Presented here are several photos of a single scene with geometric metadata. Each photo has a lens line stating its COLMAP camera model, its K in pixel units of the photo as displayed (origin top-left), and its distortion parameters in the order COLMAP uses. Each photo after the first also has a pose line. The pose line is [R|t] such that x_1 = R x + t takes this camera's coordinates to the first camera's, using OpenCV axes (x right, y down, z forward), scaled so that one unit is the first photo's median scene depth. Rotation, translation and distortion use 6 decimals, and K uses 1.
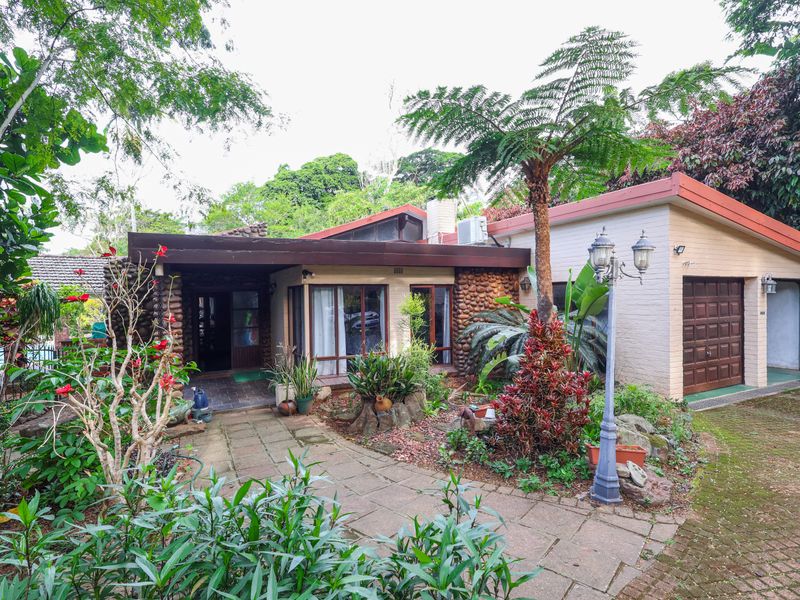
lens RADIAL K [[415.5, 0, 400.0], [0, 415.5, 300.0], [0, 0, 1]] dist [-0.000412, -0.000989]
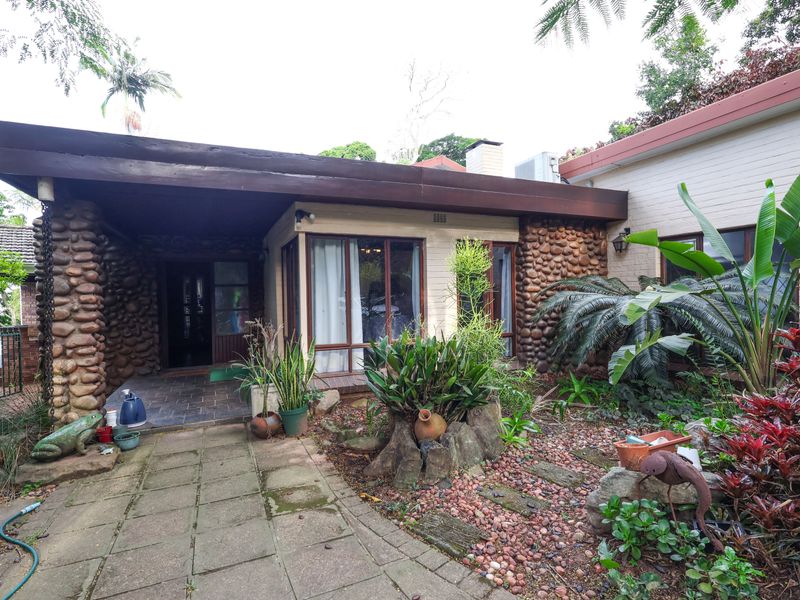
lens RADIAL K [[415.5, 0, 400.0], [0, 415.5, 300.0], [0, 0, 1]] dist [-0.000412, -0.000989]
pose [[0.999037, -0.002207, -0.043814, -0.042930], [0.002242, 0.999997, 0.000755, 0.067776], [0.043813, -0.000852, 0.999039, 0.354435]]
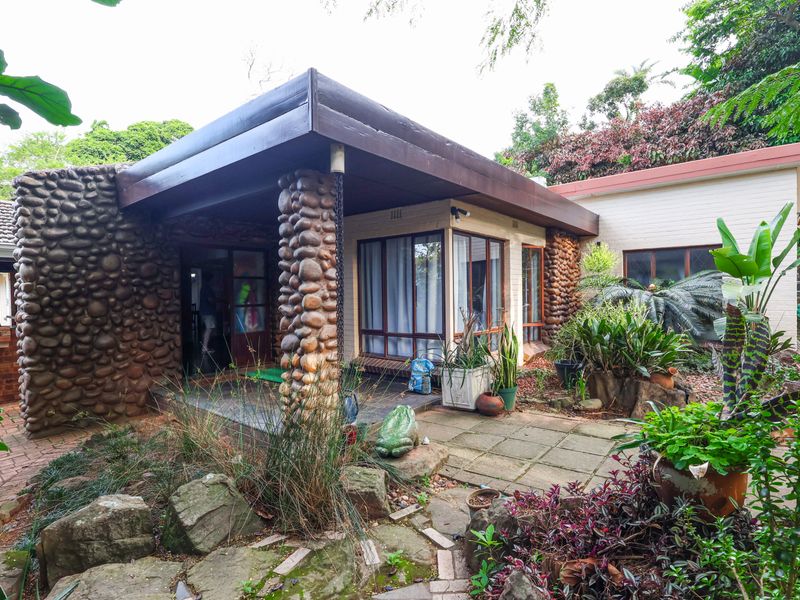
lens RADIAL K [[415.5, 0, 400.0], [0, 415.5, 300.0], [0, 0, 1]] dist [-0.000412, -0.000989]
pose [[0.909728, -0.002914, 0.415195, -0.593111], [0.004652, 0.999984, -0.003175, 0.084383], [-0.415179, 0.004819, 0.909727, 0.402826]]
